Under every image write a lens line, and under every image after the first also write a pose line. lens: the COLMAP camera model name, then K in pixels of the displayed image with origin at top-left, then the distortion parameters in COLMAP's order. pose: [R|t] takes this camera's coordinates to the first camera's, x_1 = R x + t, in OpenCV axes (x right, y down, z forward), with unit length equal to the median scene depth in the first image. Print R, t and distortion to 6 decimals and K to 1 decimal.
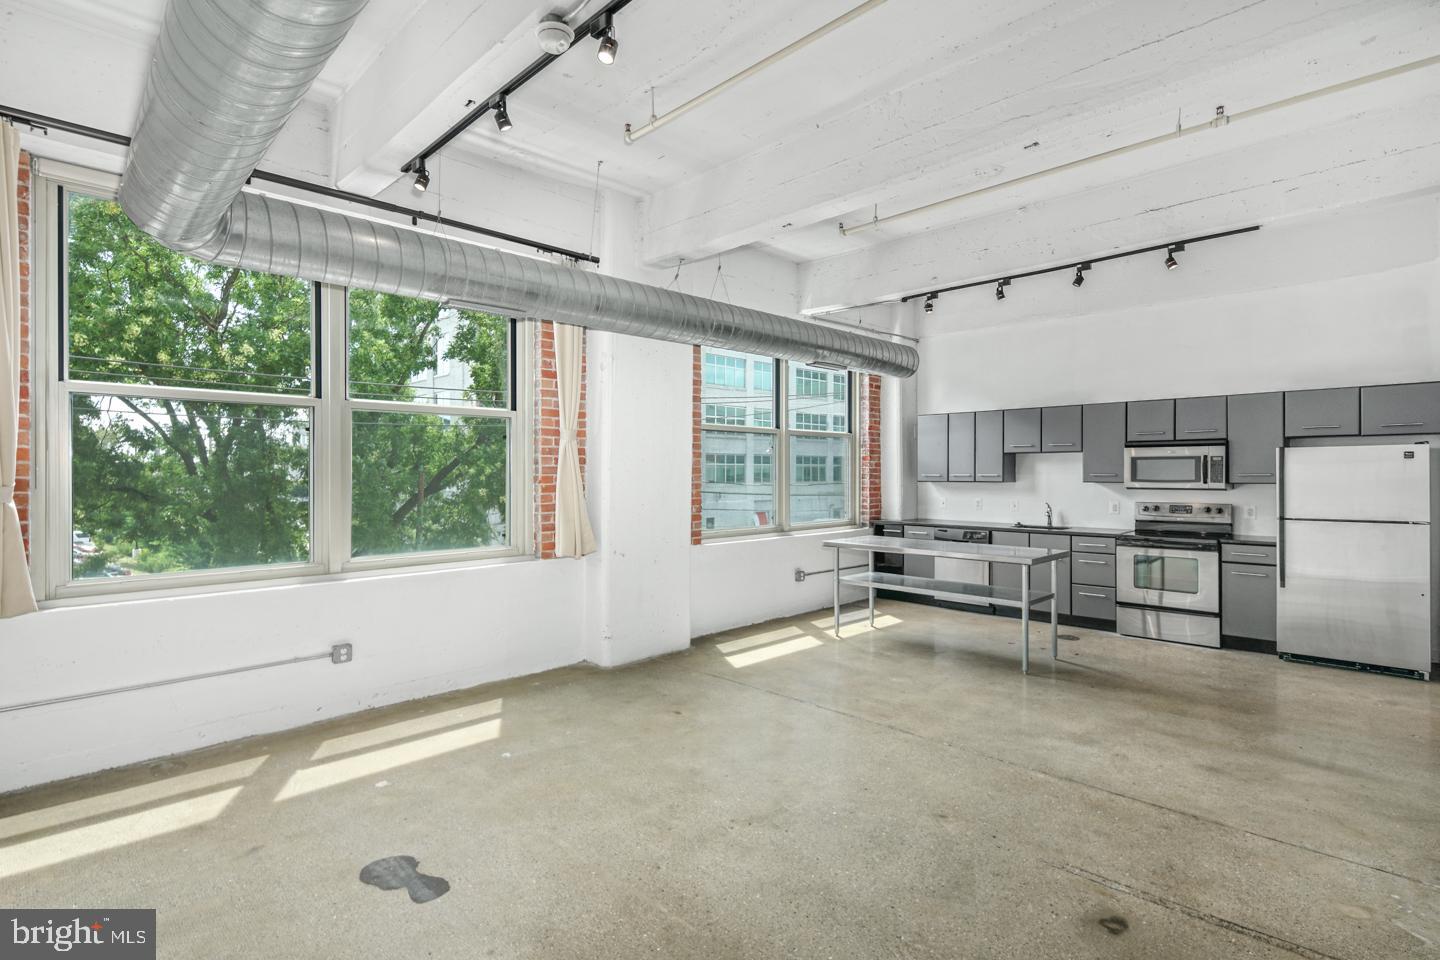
lens RADIAL K [[706.8, 0, 714.3], [0, 706.8, 472.4], [0, 0, 1]] dist [-0.001922, -0.000298]
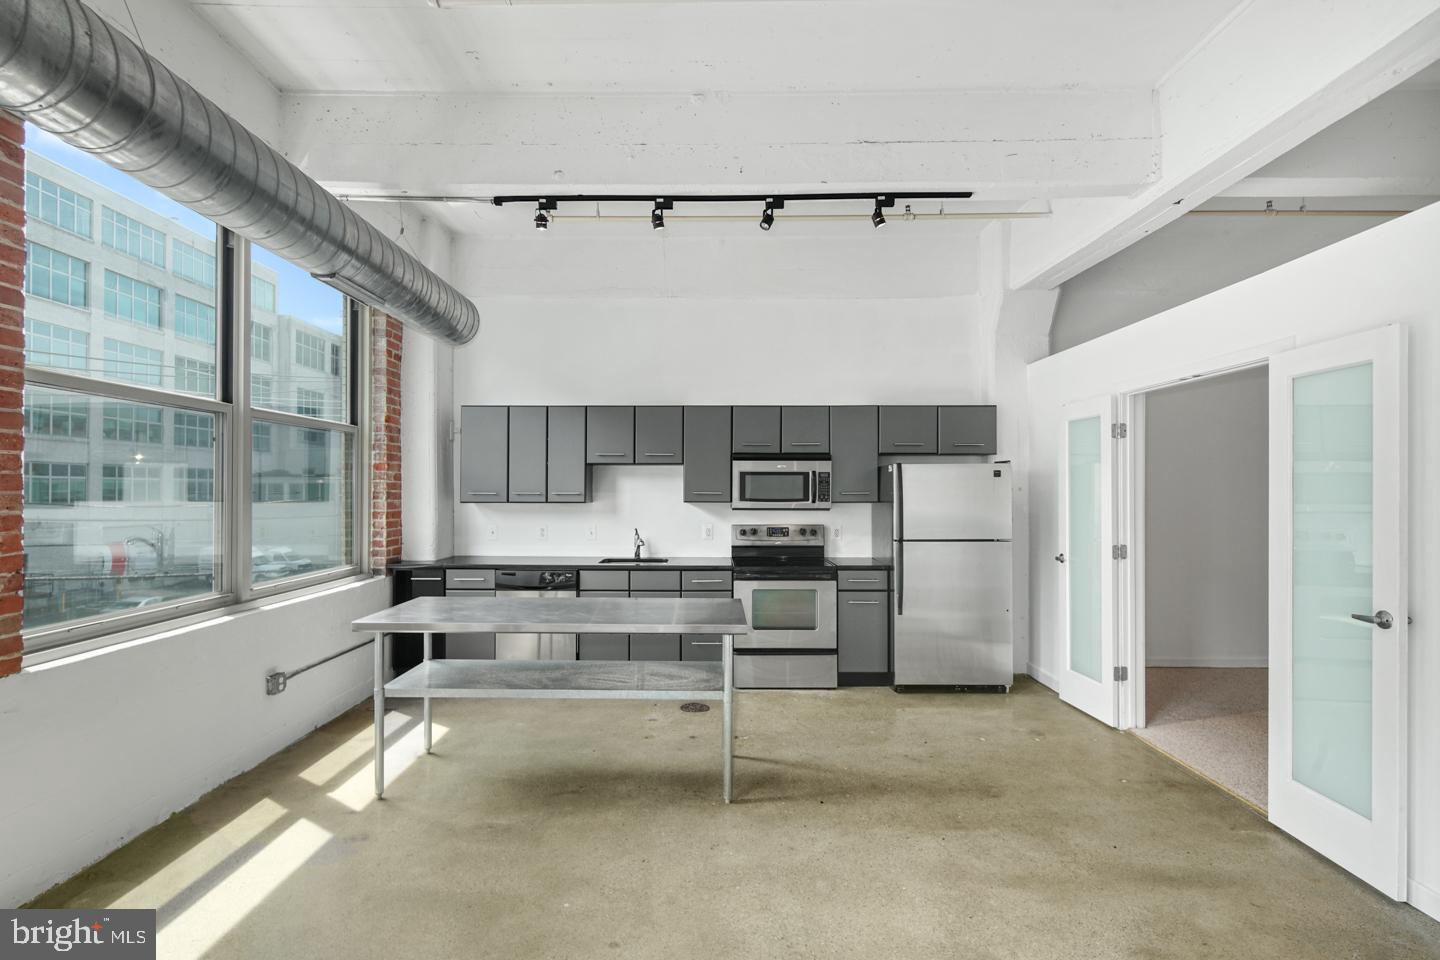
lens RADIAL K [[695.8, 0, 700.0], [0, 695.8, 485.7], [0, 0, 1]] dist [0.003203, 0.000061]
pose [[0.718833, 0.007054, 0.695147, -0.017160], [-0.002915, 0.999970, -0.007132, 0.000822], [-0.695177, 0.003101, 0.718832, 0.464365]]
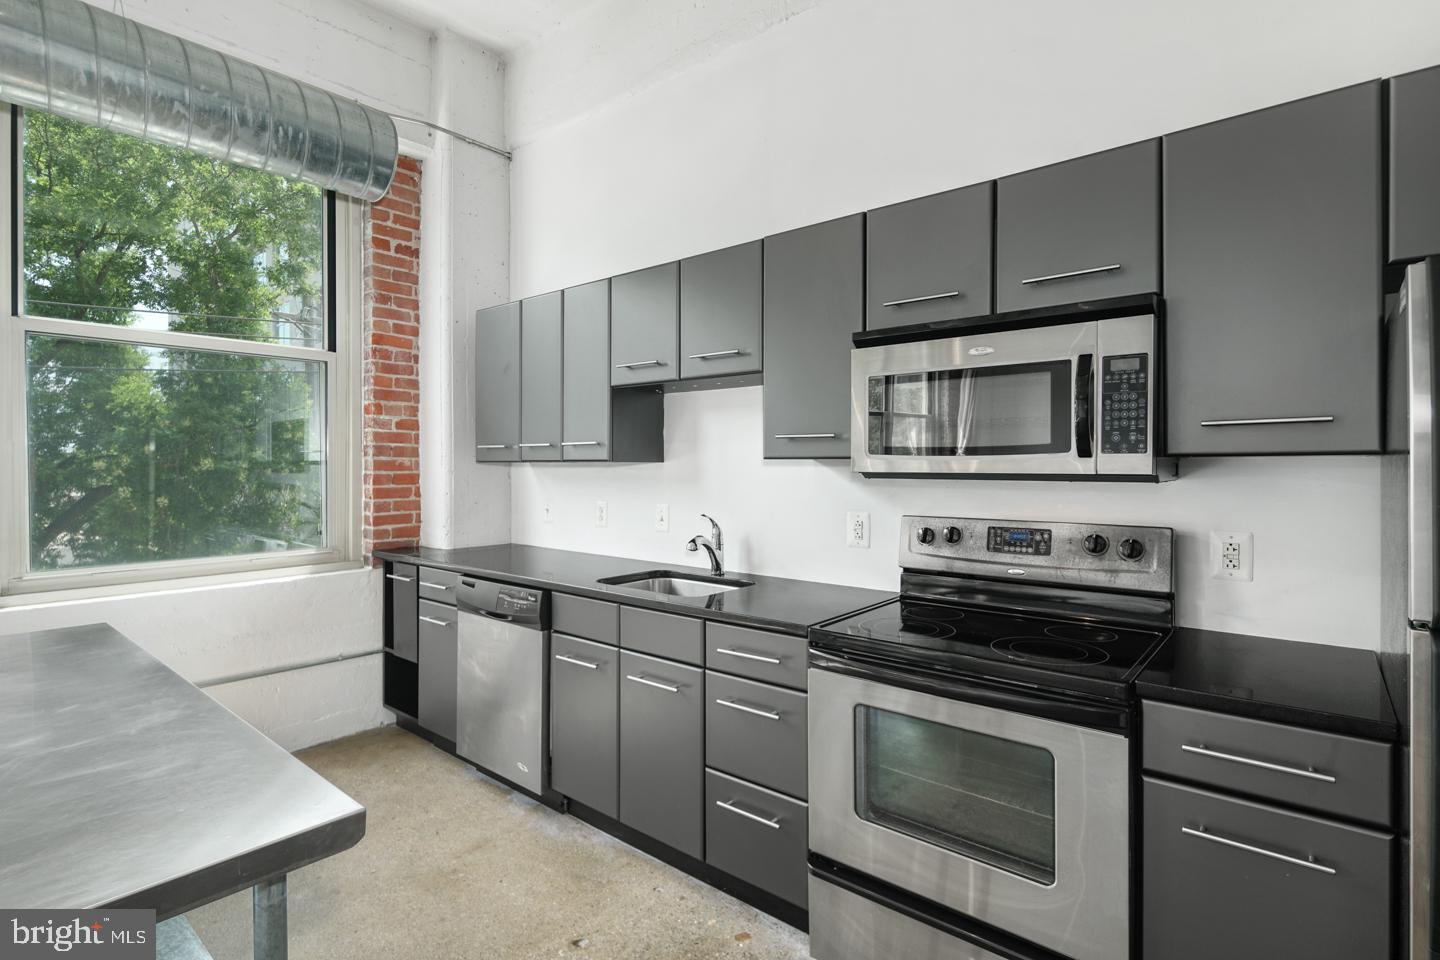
lens RADIAL K [[681.6, 0, 726.0], [0, 681.6, 467.7], [0, 0, 1]] dist [0.001326, -0.000193]
pose [[0.996590, 0.002803, 0.082461, 0.528163], [-0.002916, 0.999995, 0.001245, 0.019978], [-0.082457, -0.001481, 0.996594, 0.738175]]
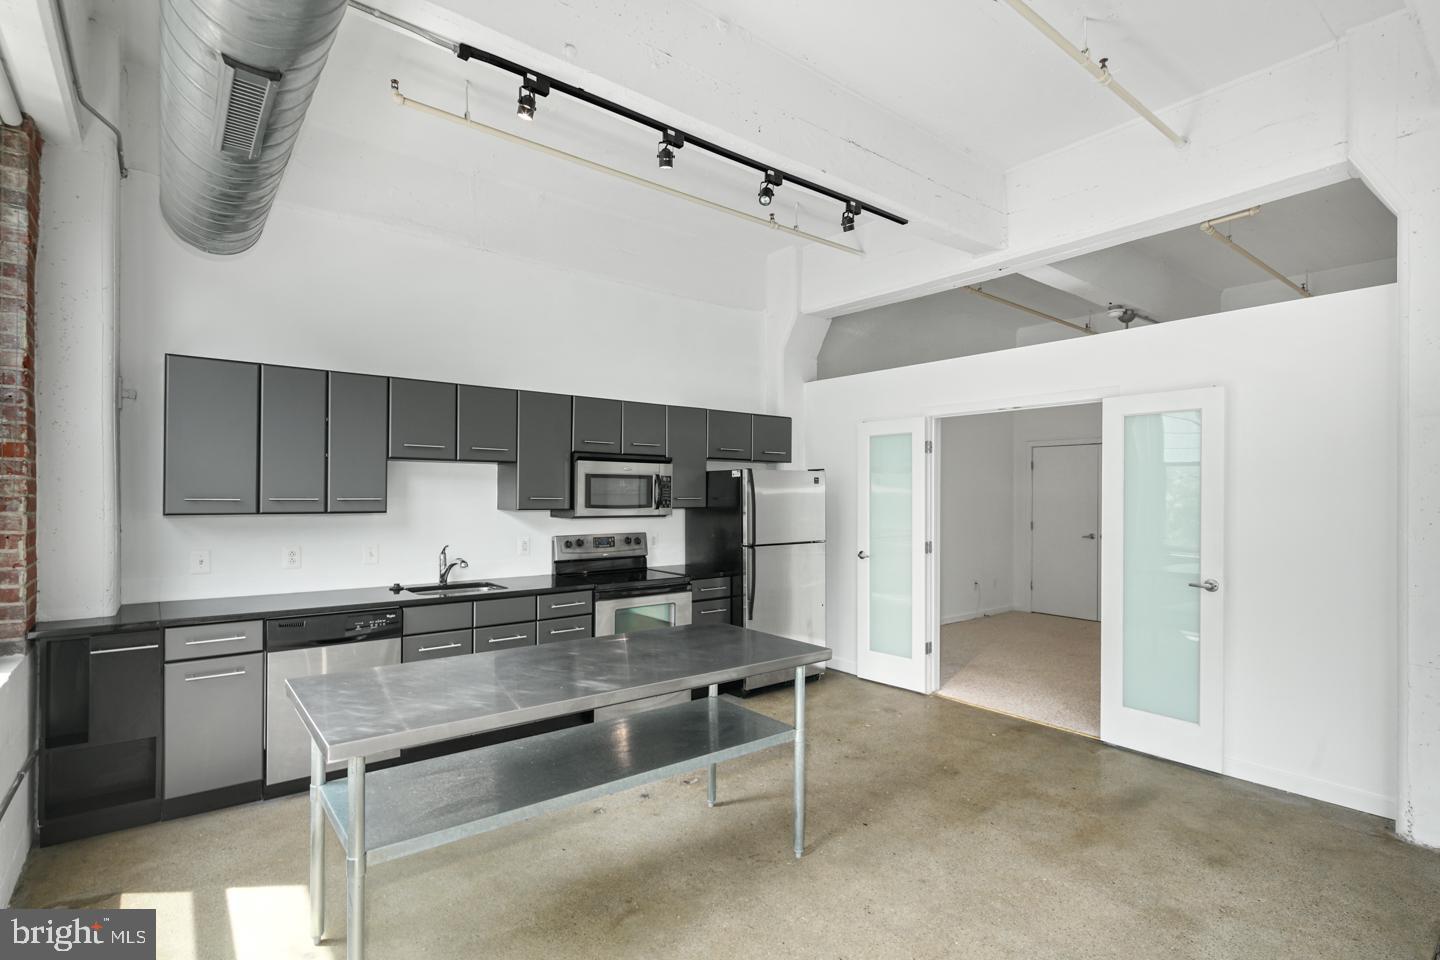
lens RADIAL K [[694.8, 0, 708.0], [0, 694.8, 492.4], [0, 0, 1]] dist [0.003064, 0.000227]
pose [[0.125027, 0.005072, 0.992140, -0.095938], [-0.005455, 0.999975, -0.004424, -0.000215], [-0.992138, -0.004859, 0.125052, 0.831778]]
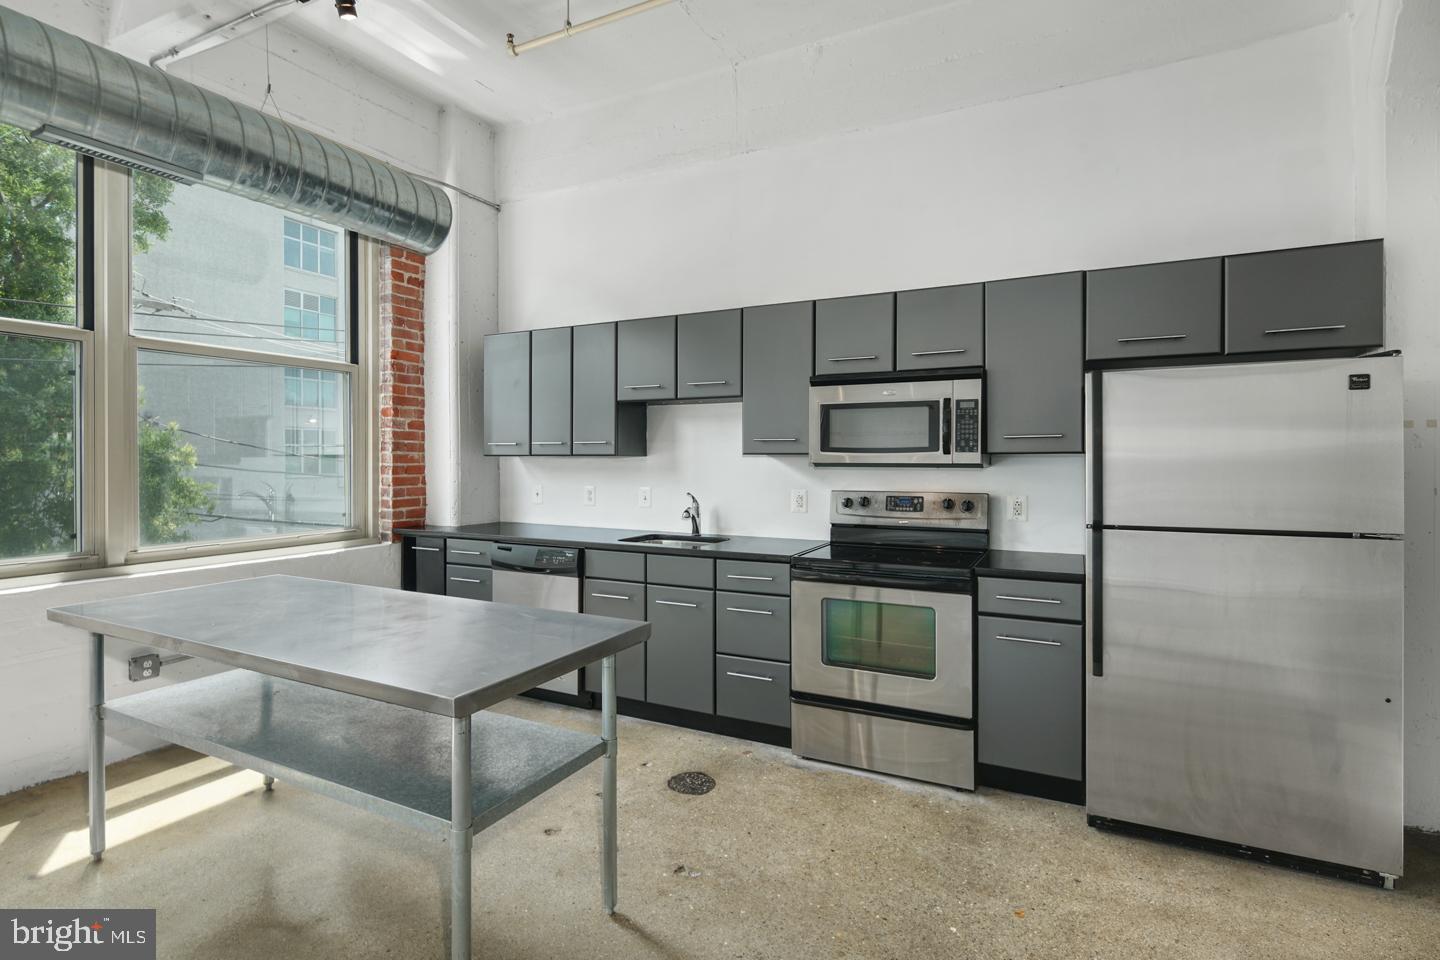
lens RADIAL K [[710.0, 0, 684.6], [0, 710.0, 462.2], [0, 0, 1]] dist [0.000725, -0.000219]
pose [[0.959851, -0.000978, 0.280507, 0.368003], [-0.000843, 0.999979, 0.006369, 0.018408], [-0.280508, -0.006350, 0.959831, 0.557889]]
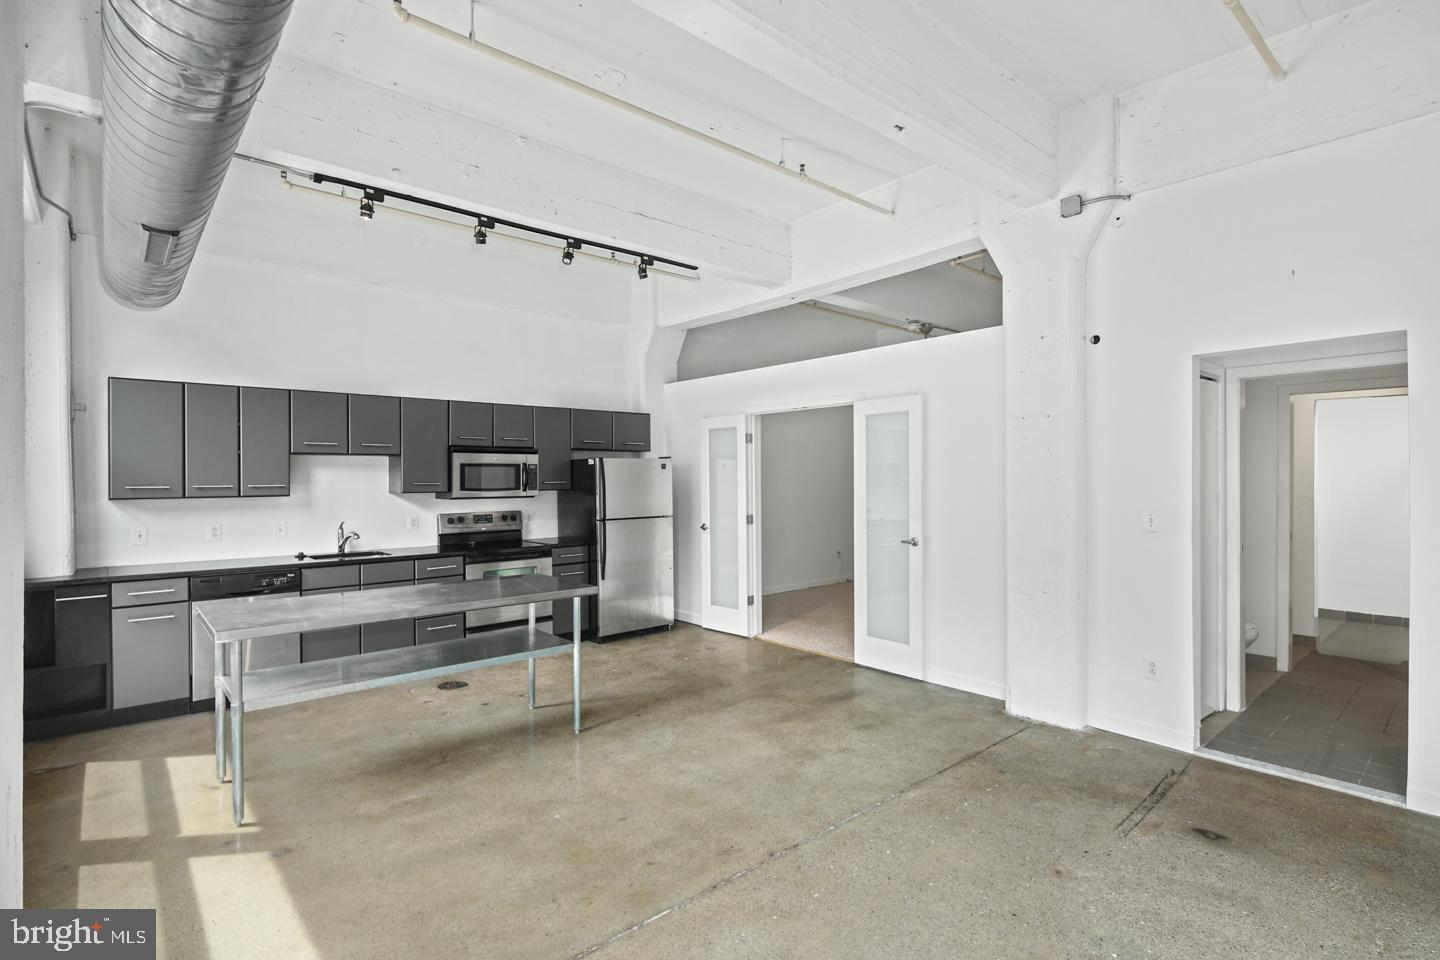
lens RADIAL K [[694.7, 0, 705.0], [0, 694.7, 480.4], [0, 0, 1]] dist [0.002921, -0.000437]
pose [[0.079062, -0.001896, 0.996868, -0.271293], [0.006511, 0.999978, 0.001385, 0.000596], [-0.996848, 0.006381, 0.079073, 0.657162]]
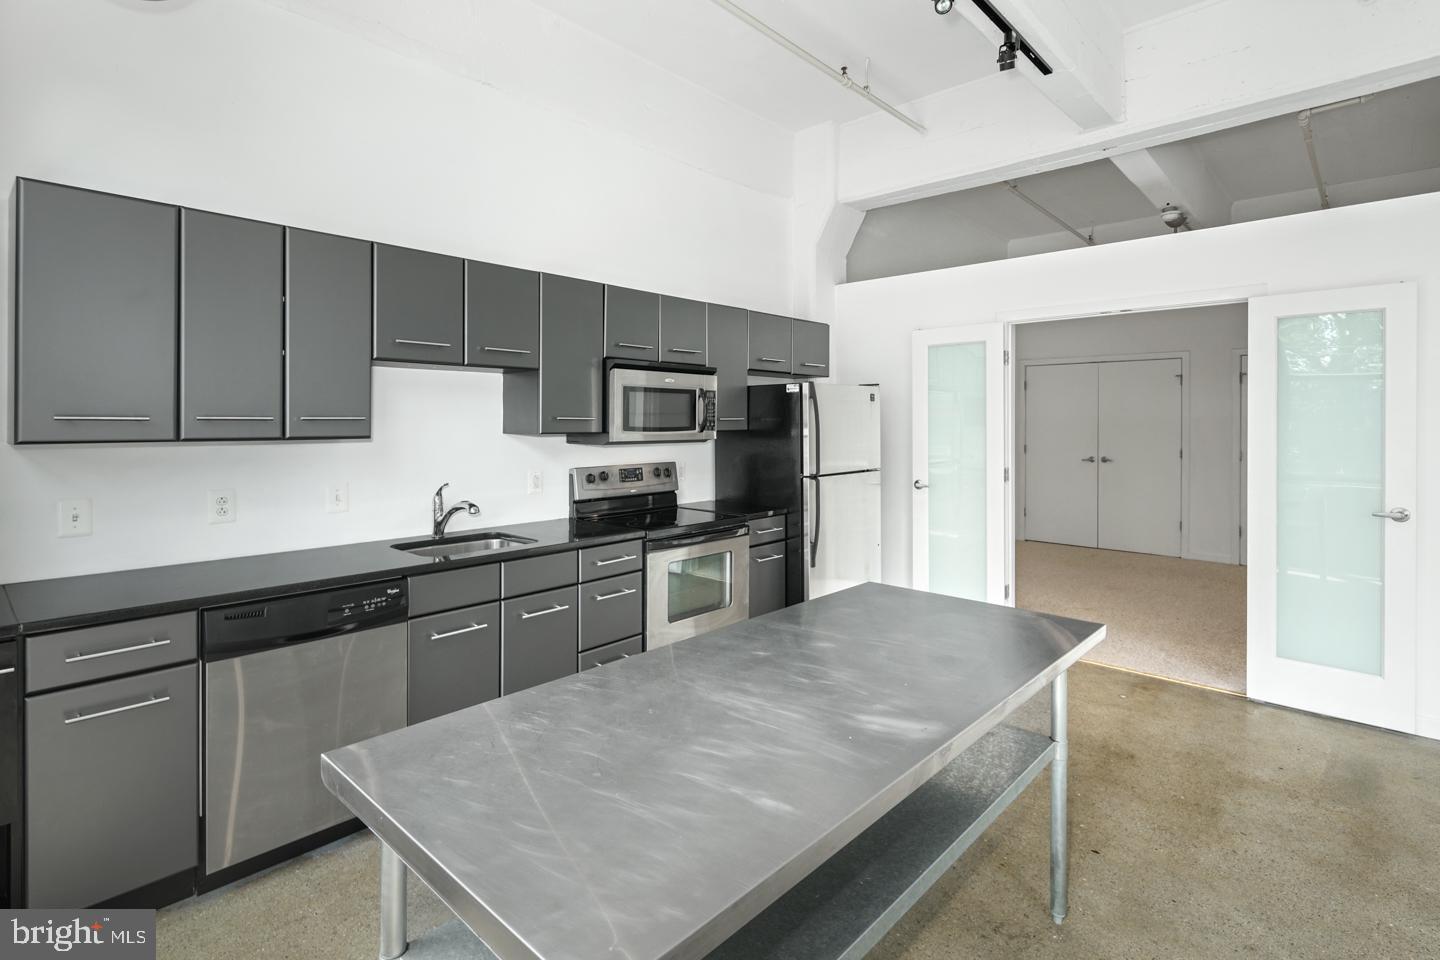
lens RADIAL K [[707.2, 0, 711.2], [0, 707.2, 422.0], [0, 0, 1]] dist [0.001754, 0.000195]
pose [[-0.025764, 0.001129, 0.999667, 0.043944], [-0.000123, 0.999999, -0.001132, 0.007158], [-0.999668, -0.000153, -0.025764, 0.996883]]
